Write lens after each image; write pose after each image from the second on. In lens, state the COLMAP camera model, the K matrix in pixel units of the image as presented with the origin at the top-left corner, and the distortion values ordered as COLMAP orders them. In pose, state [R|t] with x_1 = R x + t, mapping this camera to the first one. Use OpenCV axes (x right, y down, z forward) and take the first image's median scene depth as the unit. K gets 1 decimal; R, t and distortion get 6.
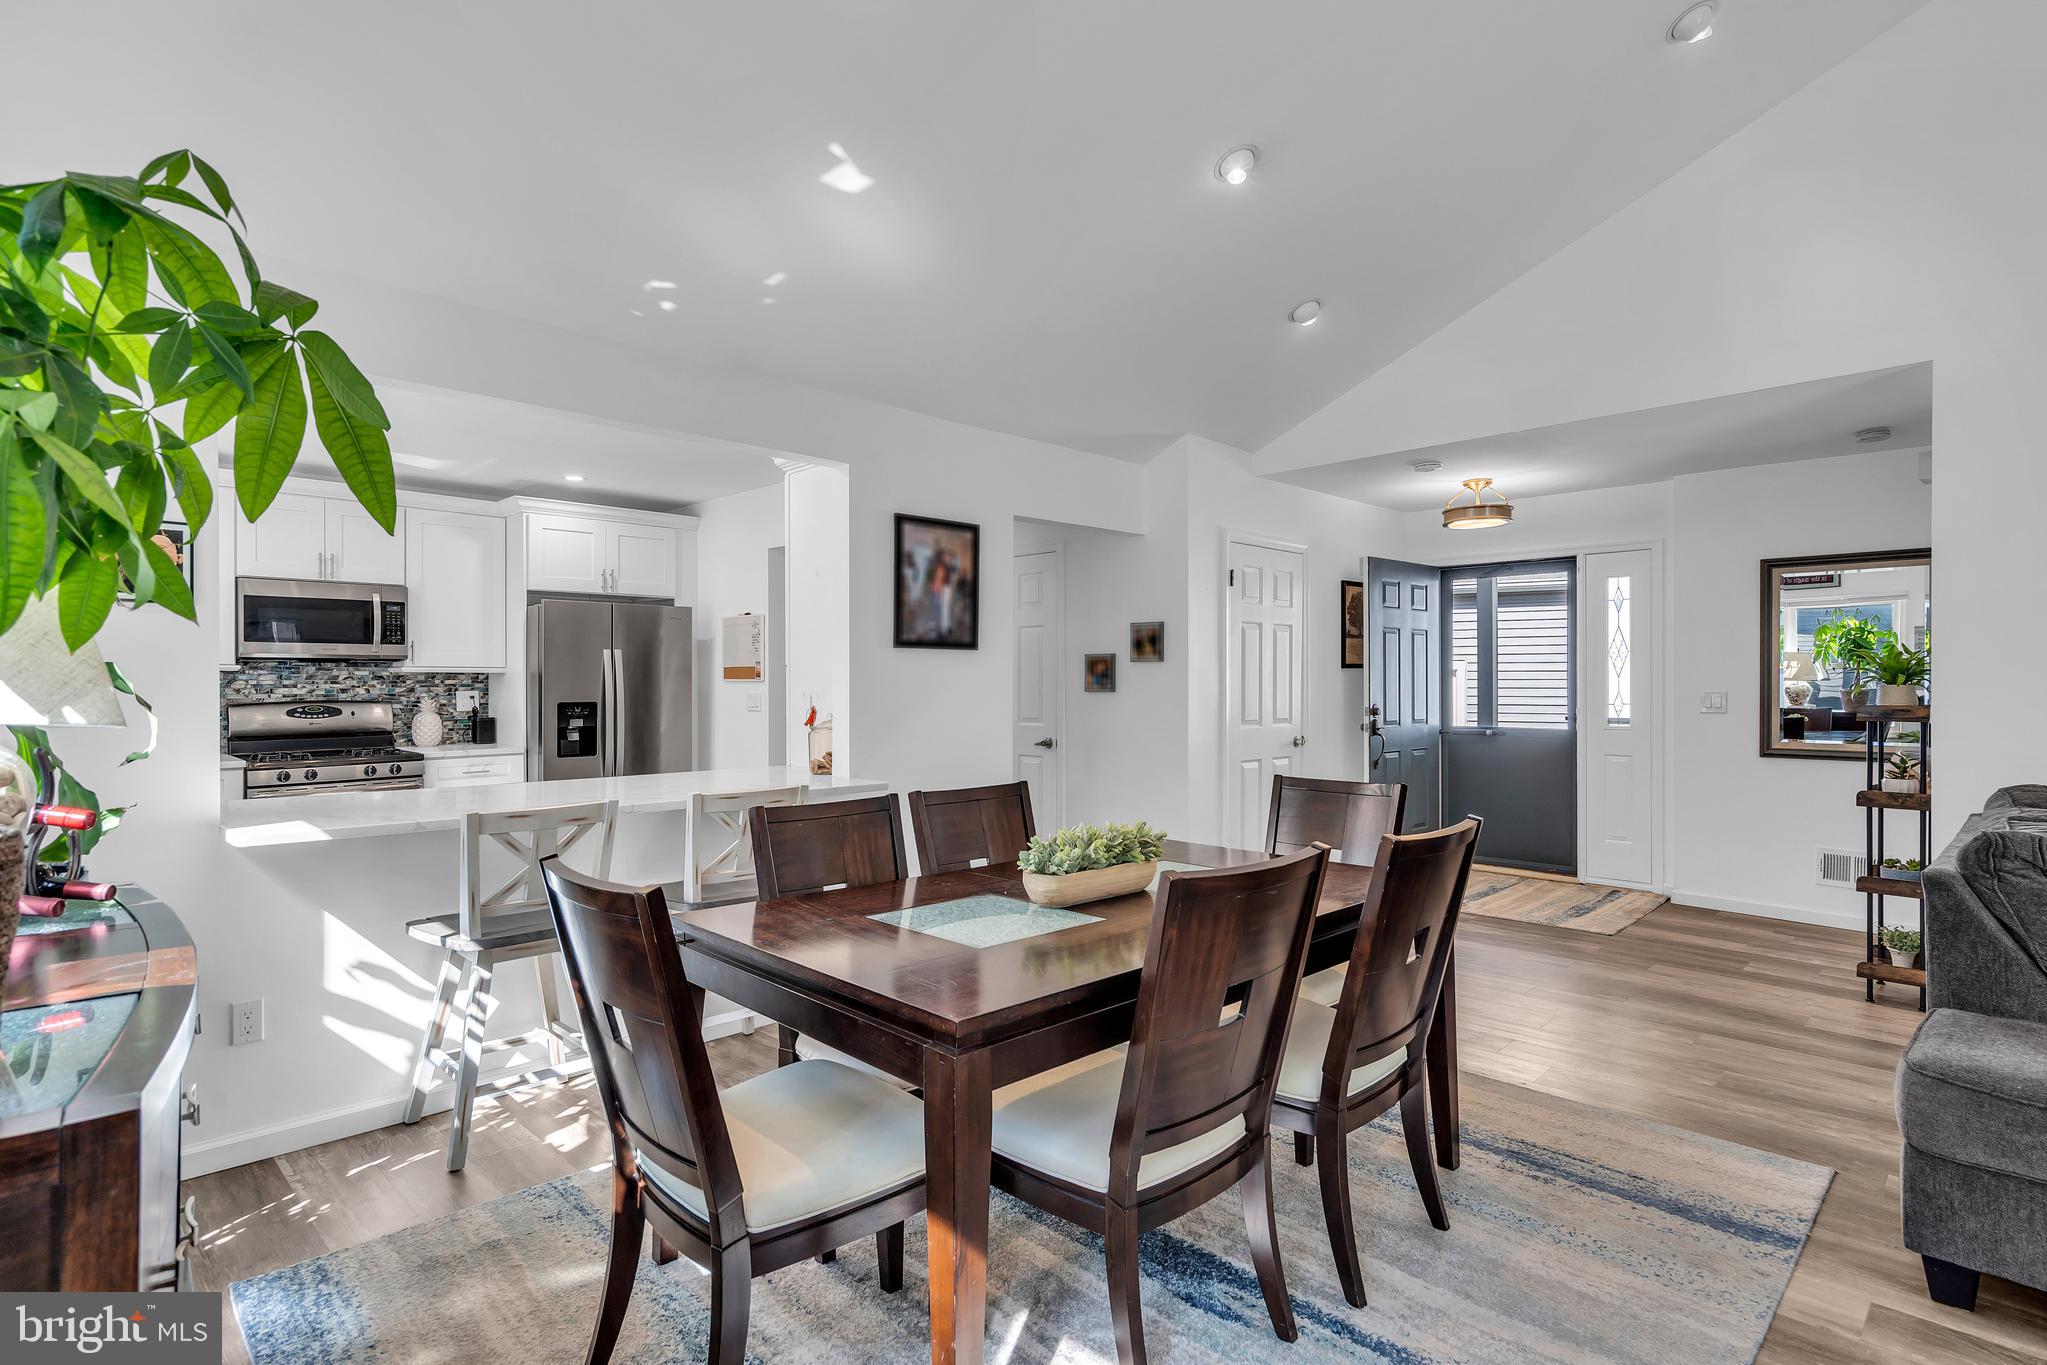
lens RADIAL K [[1014.6, 0, 1027.3], [0, 1014.6, 689.5], [0, 0, 1]] dist [-0.001860, -0.000204]
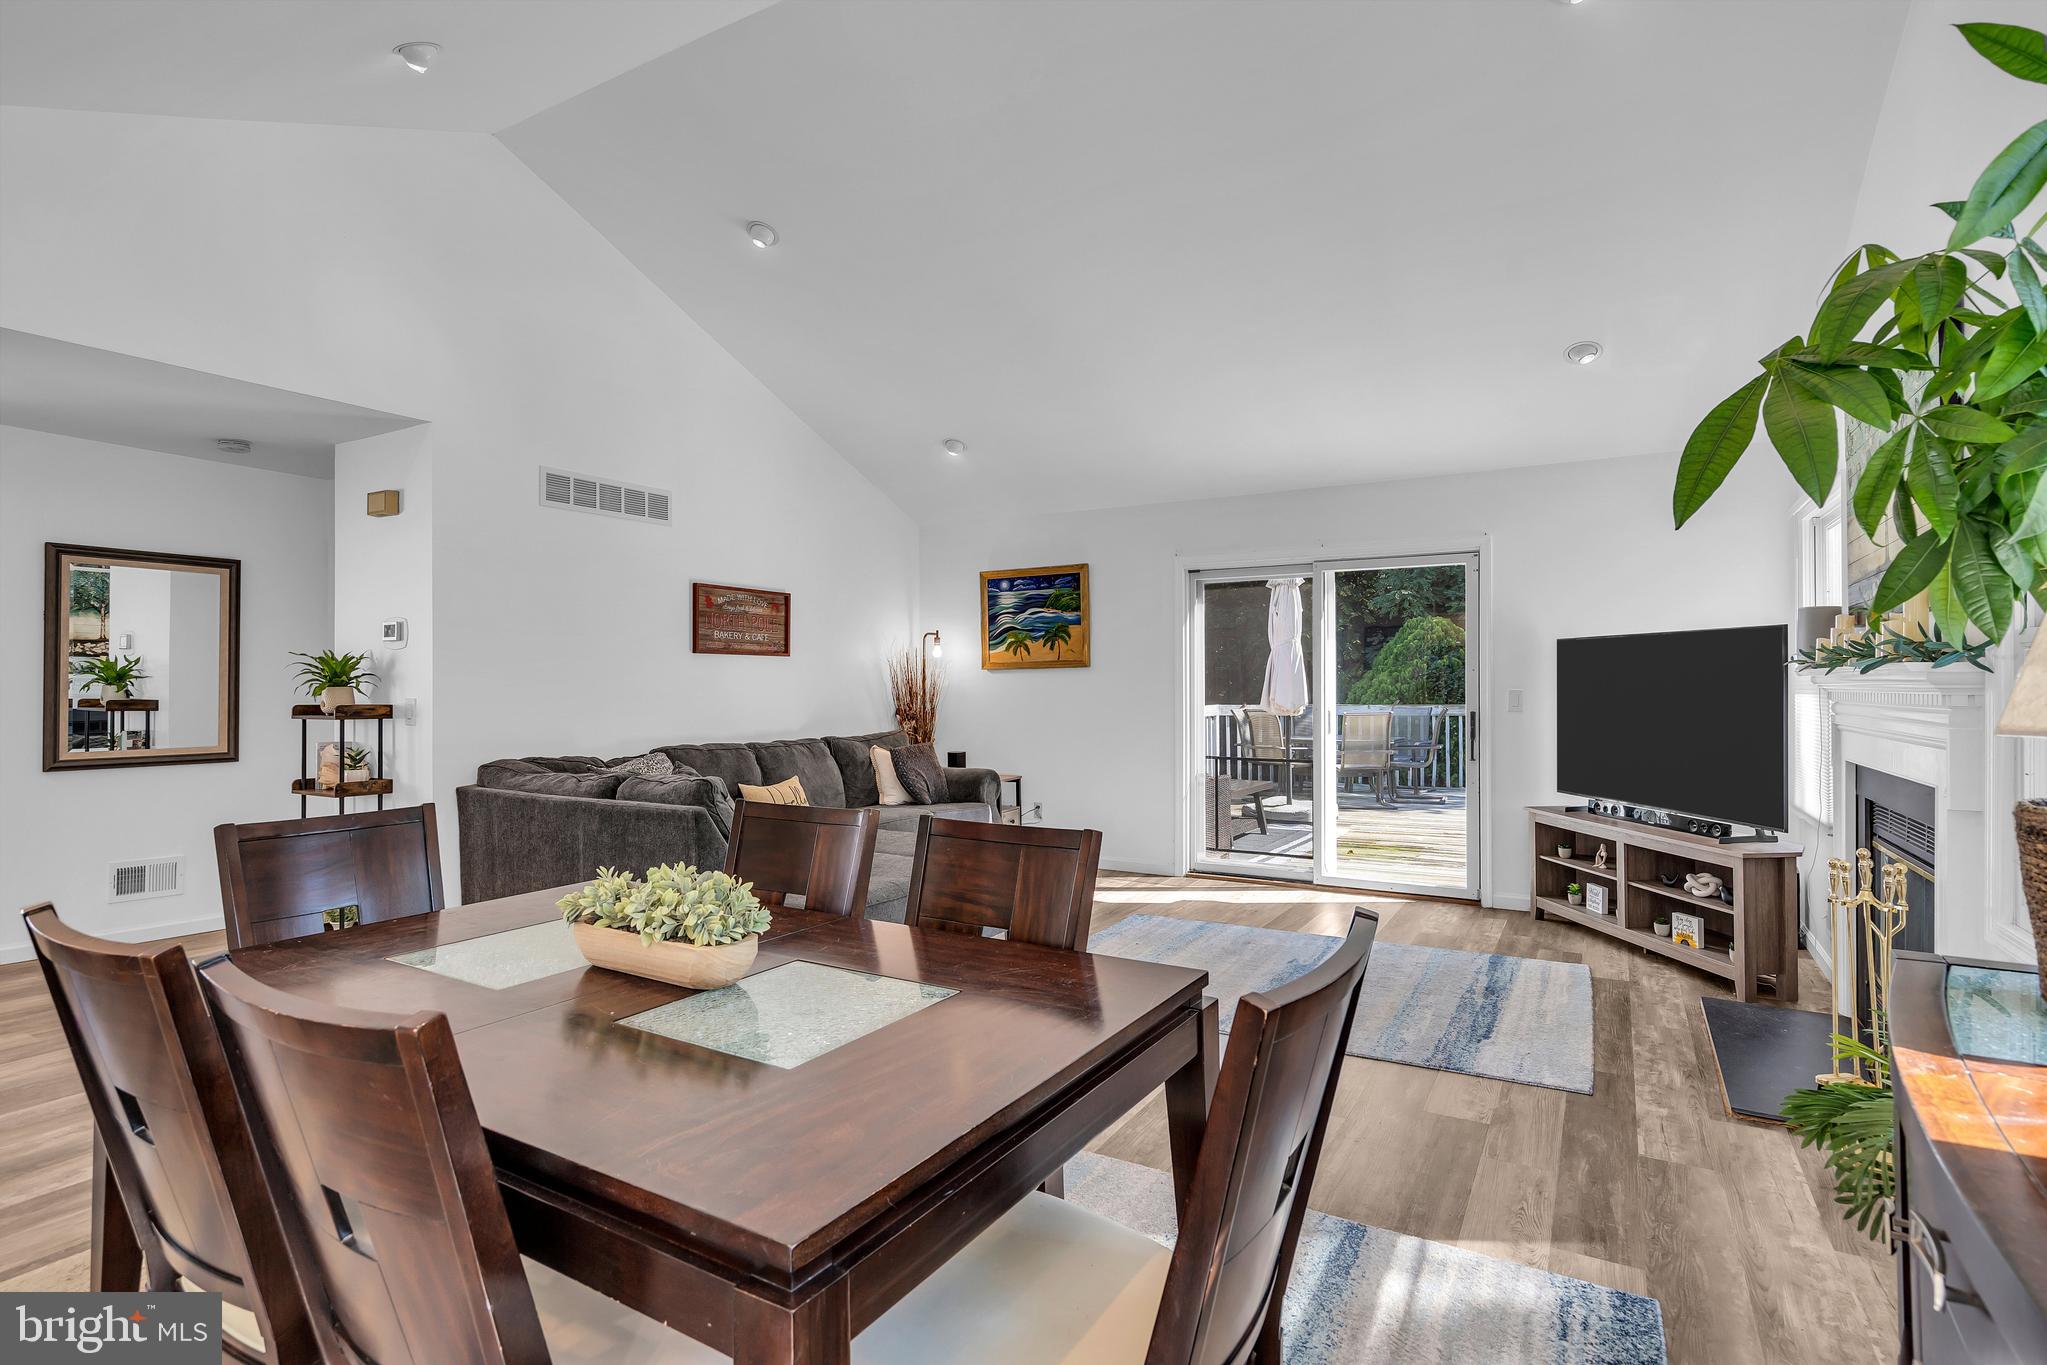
lens RADIAL K [[1005.1, 0, 1025.3], [0, 1005.1, 683.1], [0, 0, 1]] dist [-0.000581, 0.001286]
pose [[-0.253025, 0.003292, 0.967454, -0.313816], [0.007207, 0.999973, -0.001518, -0.001210], [-0.967433, 0.006588, -0.253041, 0.412273]]
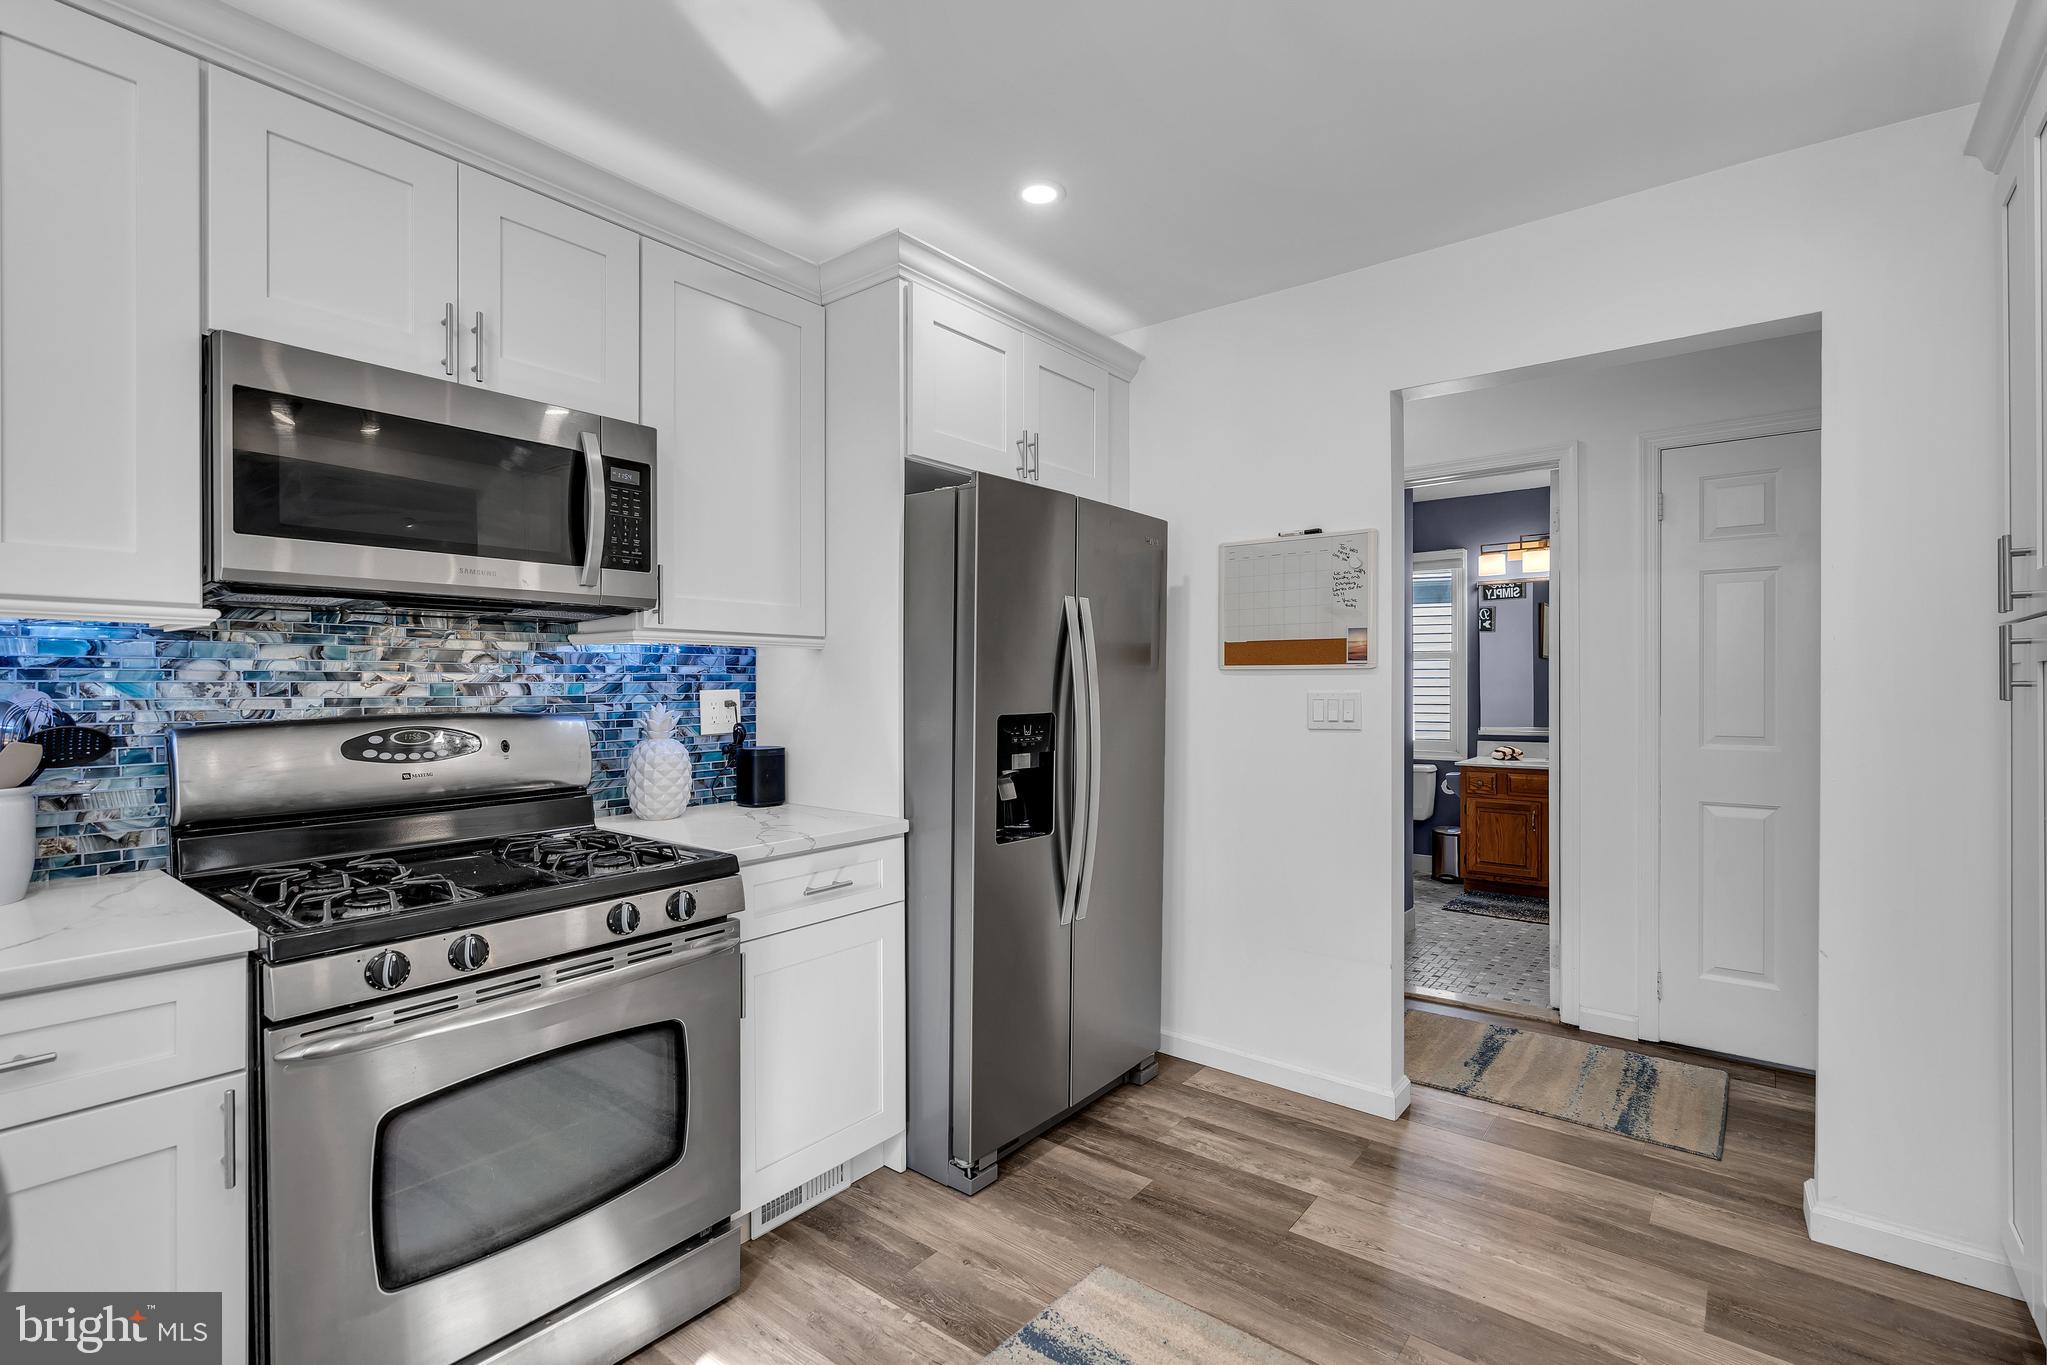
lens RADIAL K [[936.0, 0, 1031.3], [0, 936.0, 678.4], [0, 0, 1]] dist [-0.001441, 0.000575]
pose [[0.993457, 0.000442, 0.114206, -0.521802], [0.000931, 0.999928, -0.011968, 0.001818], [-0.114203, 0.011996, 0.993385, 0.635267]]
